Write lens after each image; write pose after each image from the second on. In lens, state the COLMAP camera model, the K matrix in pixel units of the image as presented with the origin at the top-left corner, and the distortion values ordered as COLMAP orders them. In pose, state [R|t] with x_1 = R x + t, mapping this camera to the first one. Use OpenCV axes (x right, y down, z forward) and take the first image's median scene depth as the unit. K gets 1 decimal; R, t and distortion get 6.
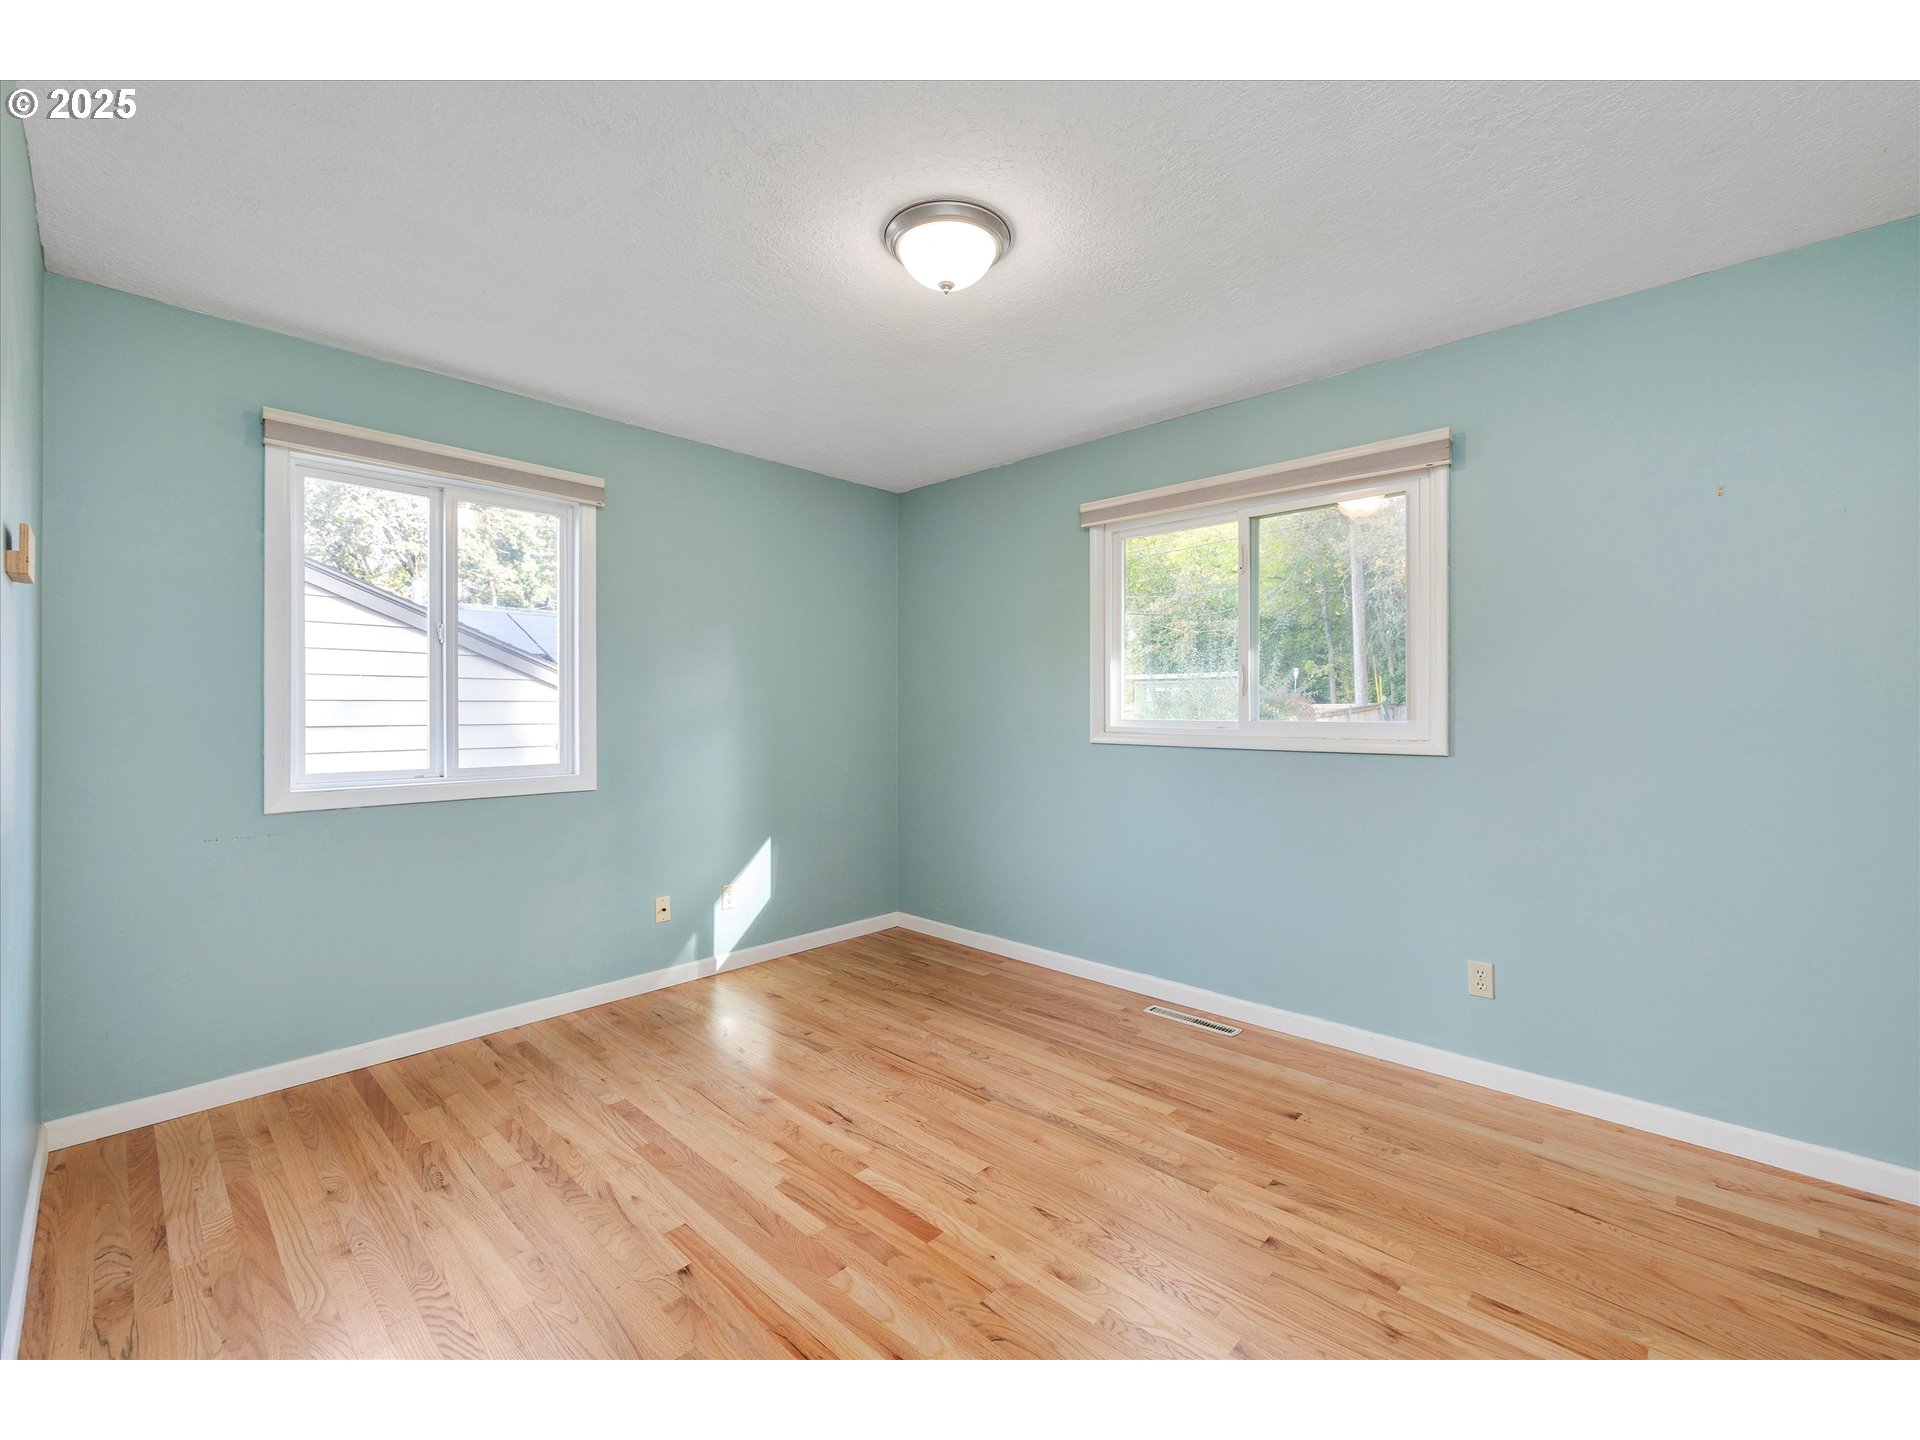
lens RADIAL K [[813.3, 0, 962.0], [0, 813.3, 714.7], [0, 0, 1]] dist [0.001418, 0.000046]
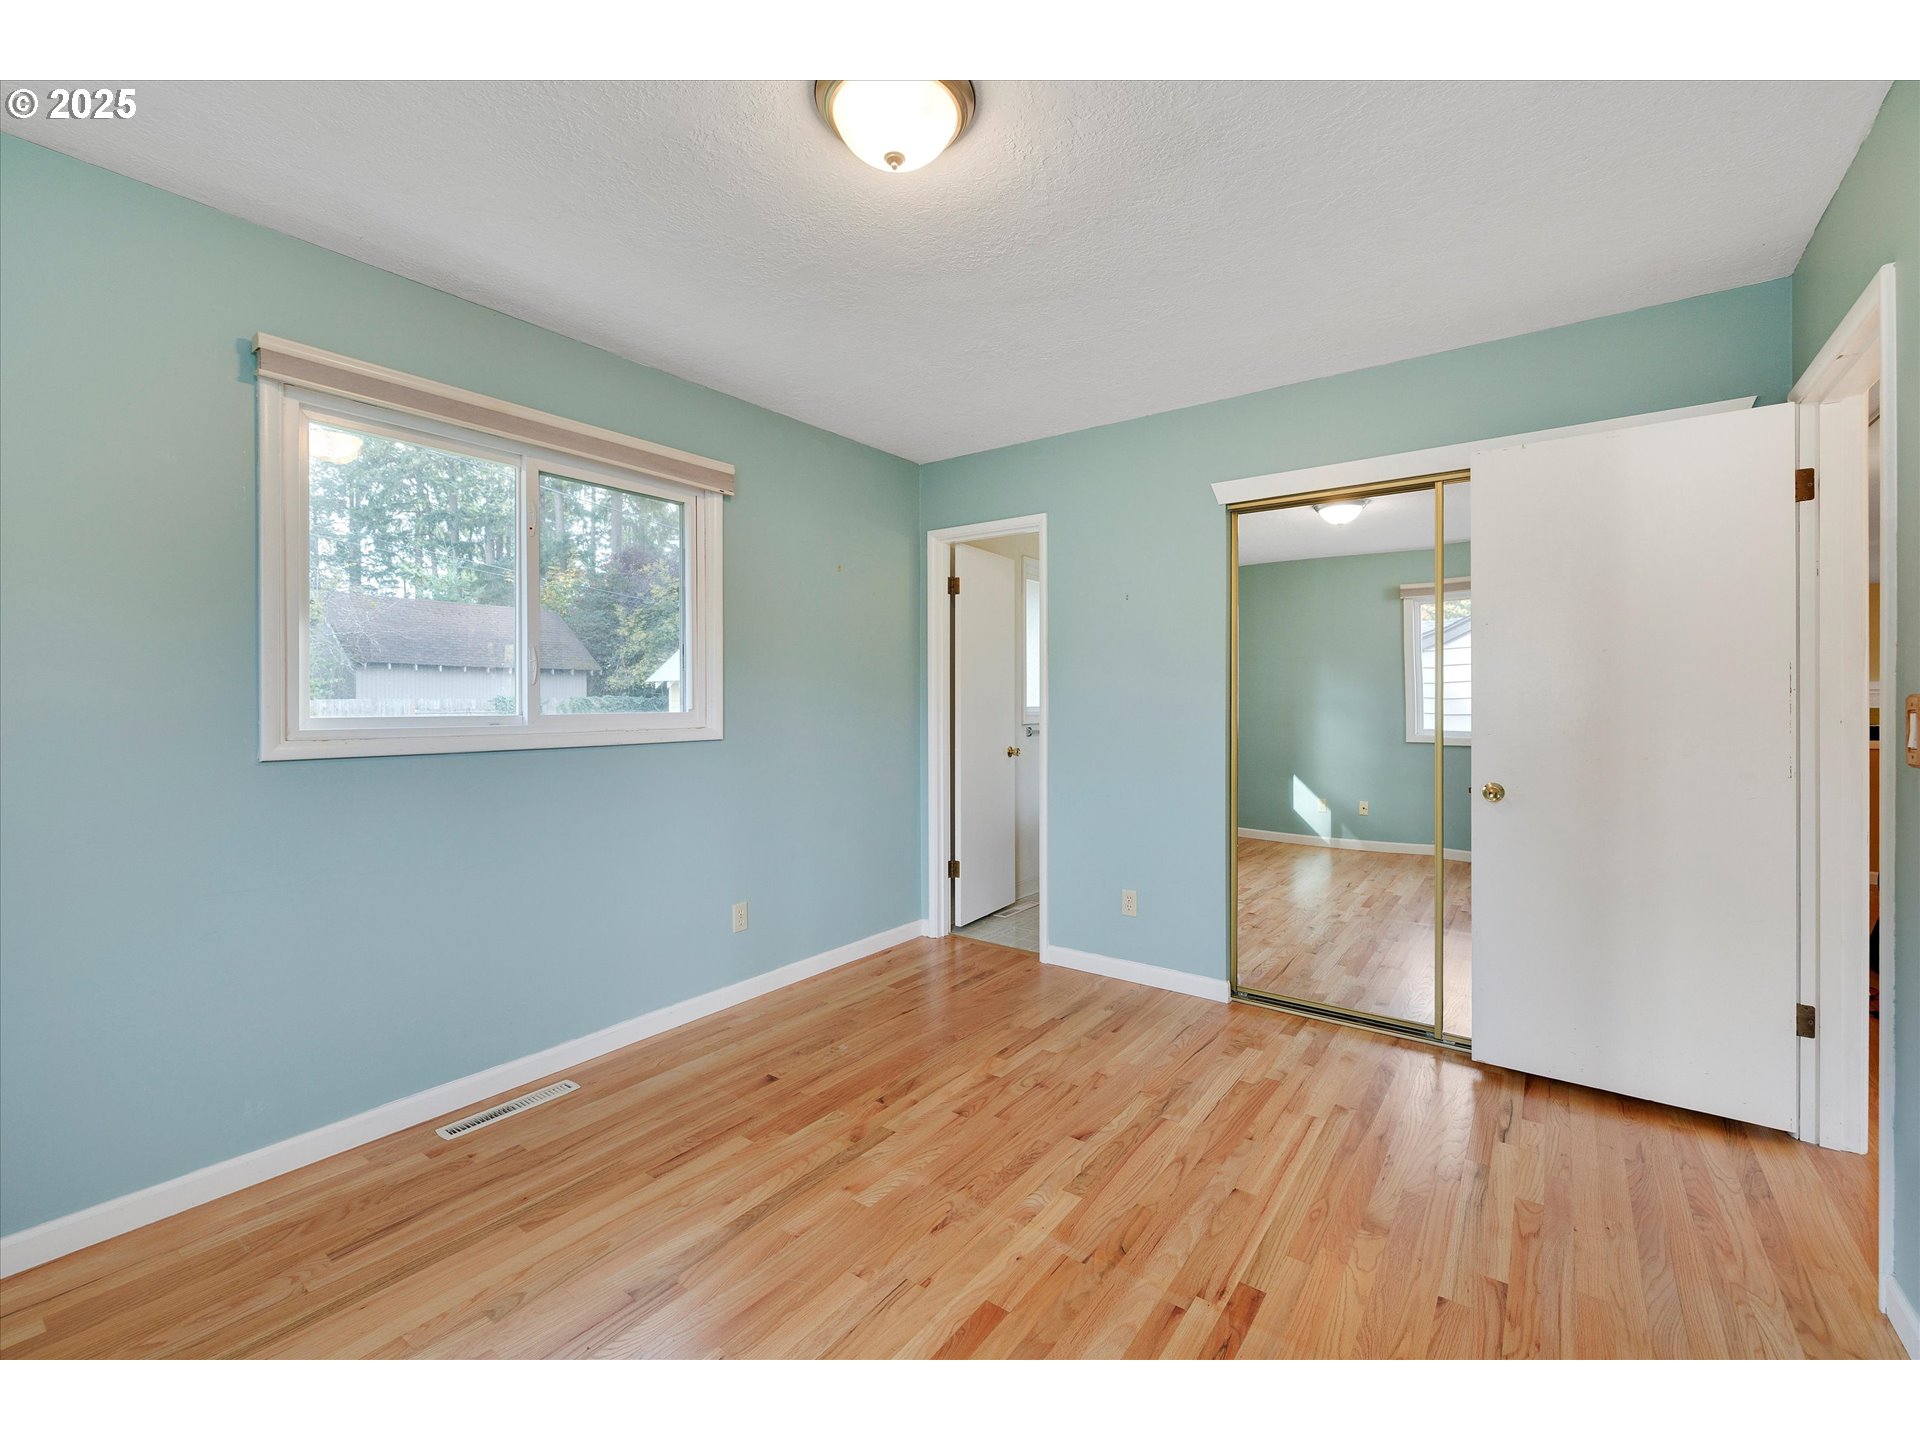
lens RADIAL K [[813.3, 0, 962.0], [0, 813.3, 714.7], [0, 0, 1]] dist [0.001418, 0.000046]
pose [[-0.118751, -0.019507, 0.992732, -0.664453], [0.009828, 0.999735, 0.020820, -0.005826], [-0.992875, 0.012229, -0.118528, 0.855906]]
